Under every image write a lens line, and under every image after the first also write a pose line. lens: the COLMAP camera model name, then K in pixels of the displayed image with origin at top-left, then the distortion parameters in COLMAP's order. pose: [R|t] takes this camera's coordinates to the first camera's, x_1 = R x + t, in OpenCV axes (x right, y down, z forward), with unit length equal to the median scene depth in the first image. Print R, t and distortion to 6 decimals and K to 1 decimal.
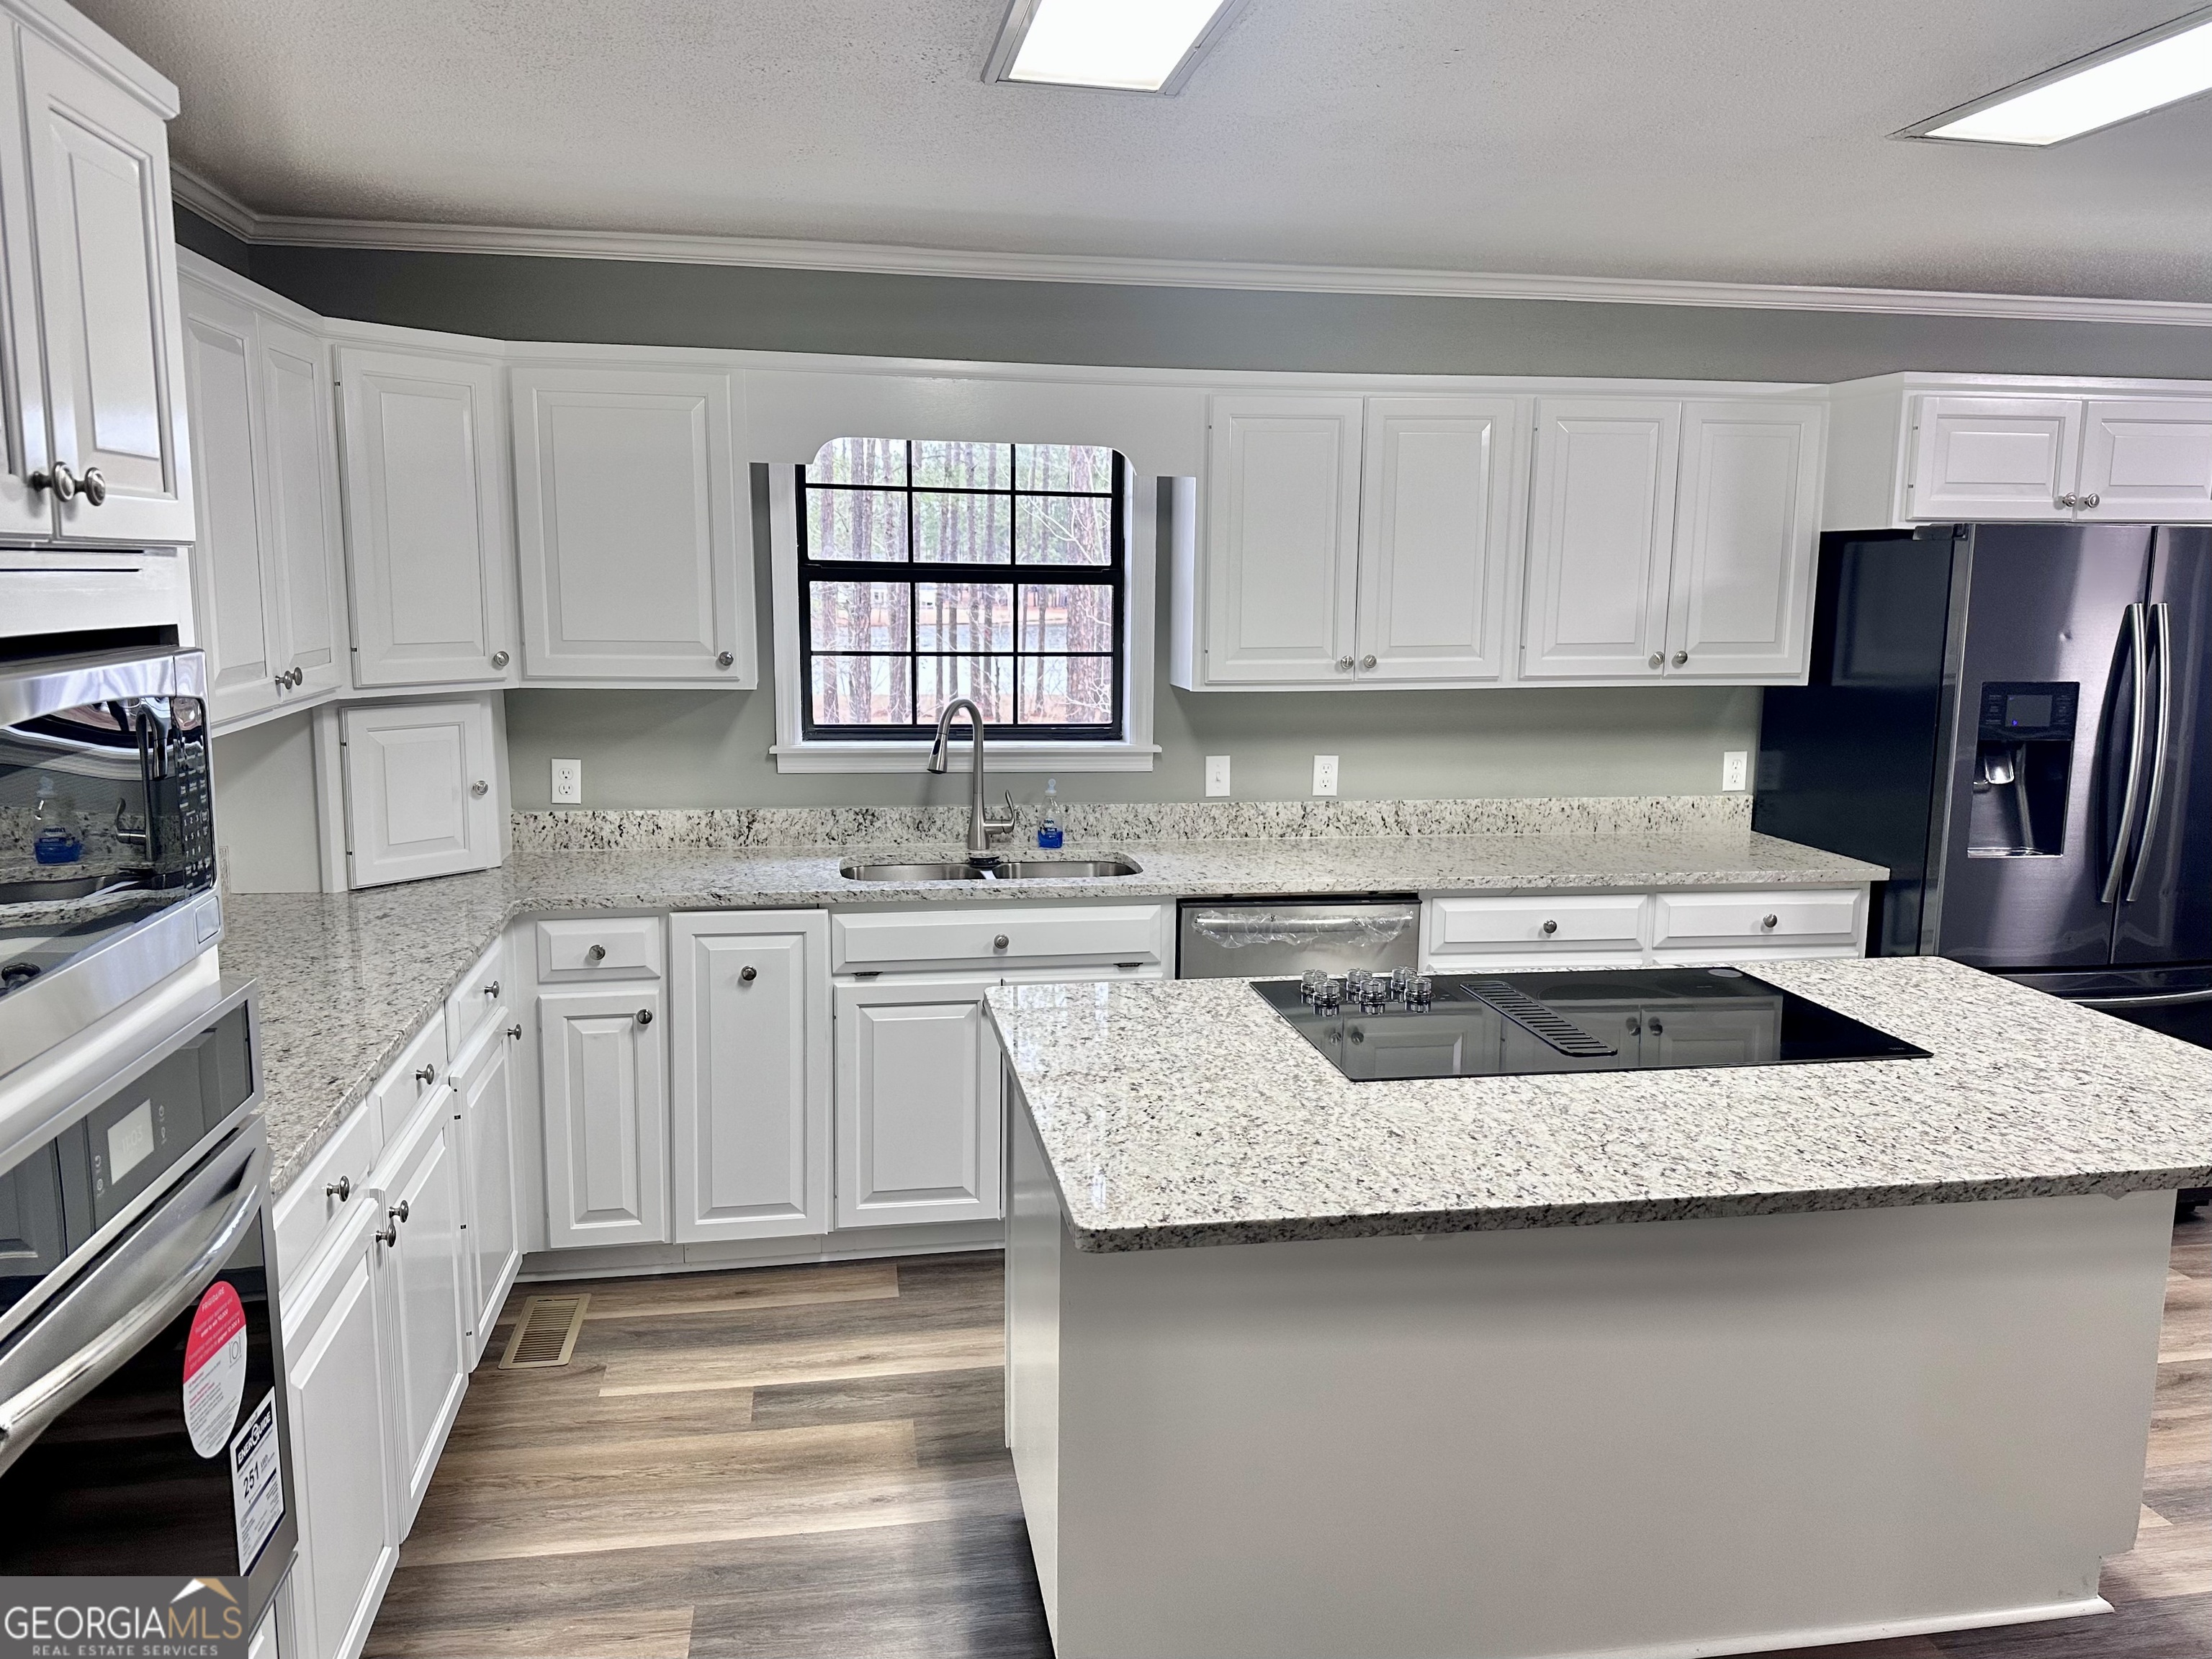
lens RADIAL K [[1615.2, 0, 1105.5], [0, 1615.2, 830.7], [0, 0, 1]] dist [0.160705, -0.281690]
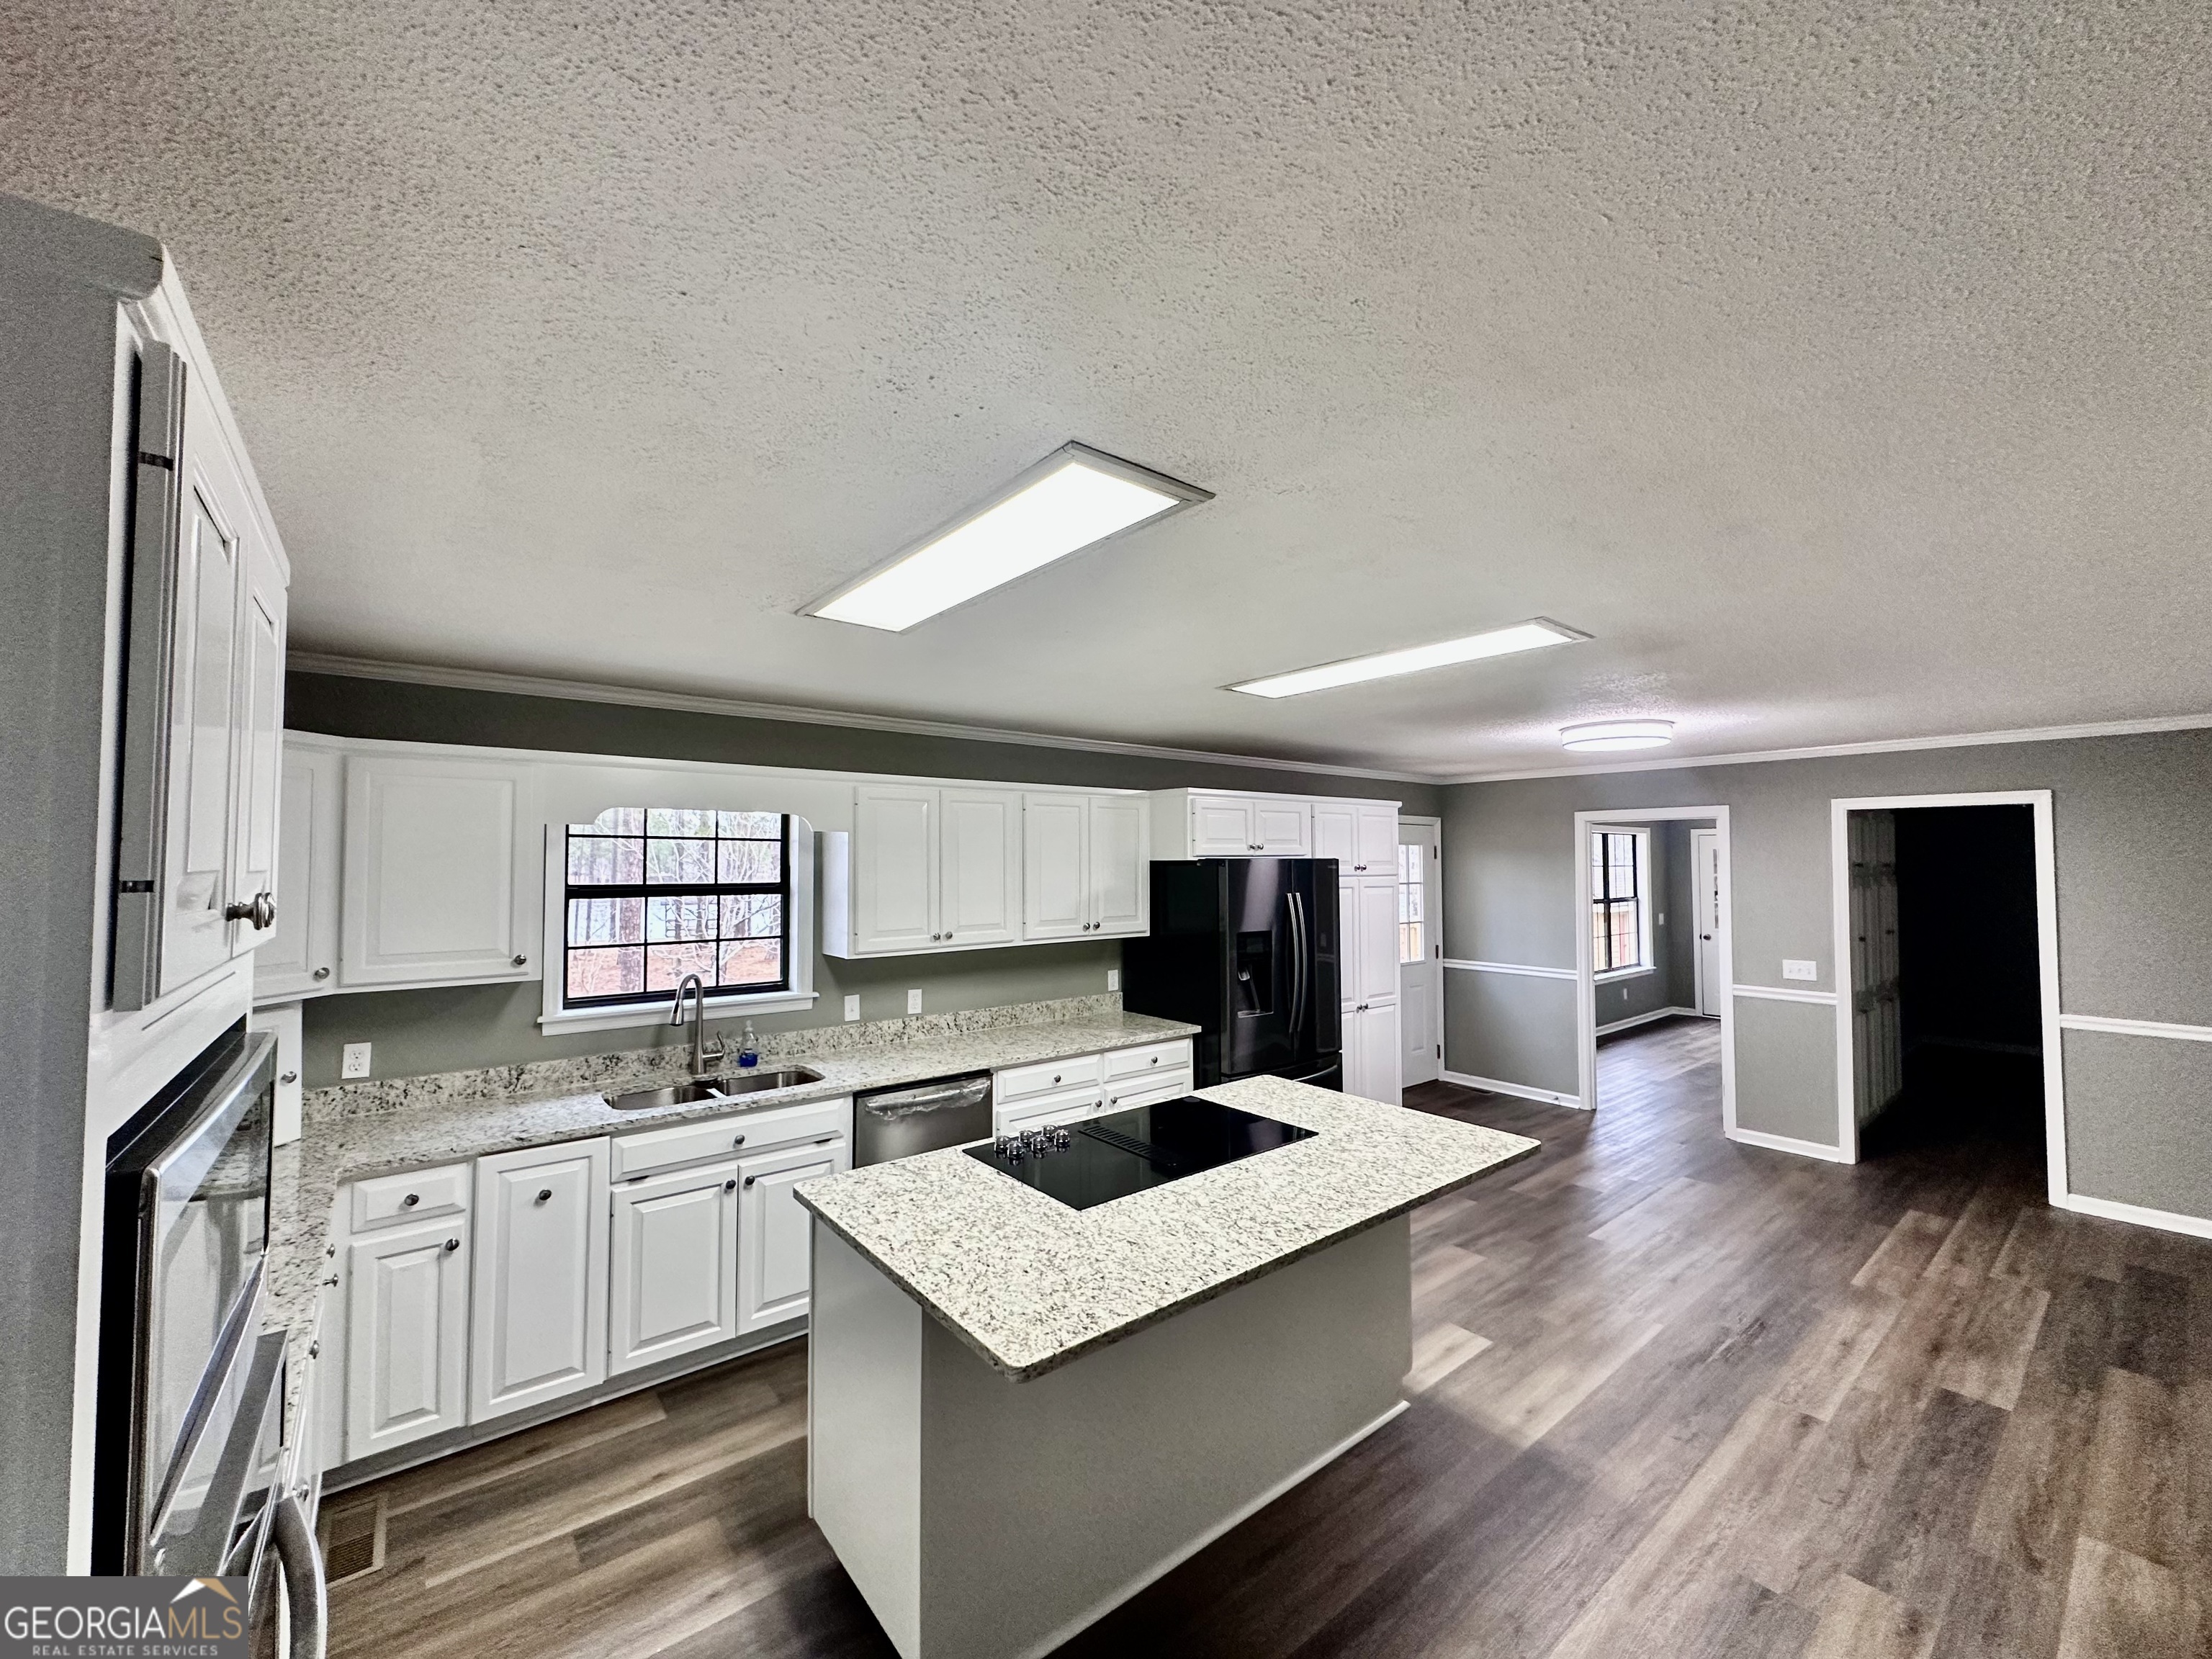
lens RADIAL K [[880.4, 0, 1107.5], [0, 880.4, 832.1], [0, 0, 1]] dist [-0.002045, 0.000298]
pose [[0.875619, 0.004626, 0.482981, -0.156000], [0.086573, 0.982257, -0.166362, -0.043790], [-0.475181, 0.187483, 0.859682, 0.088641]]
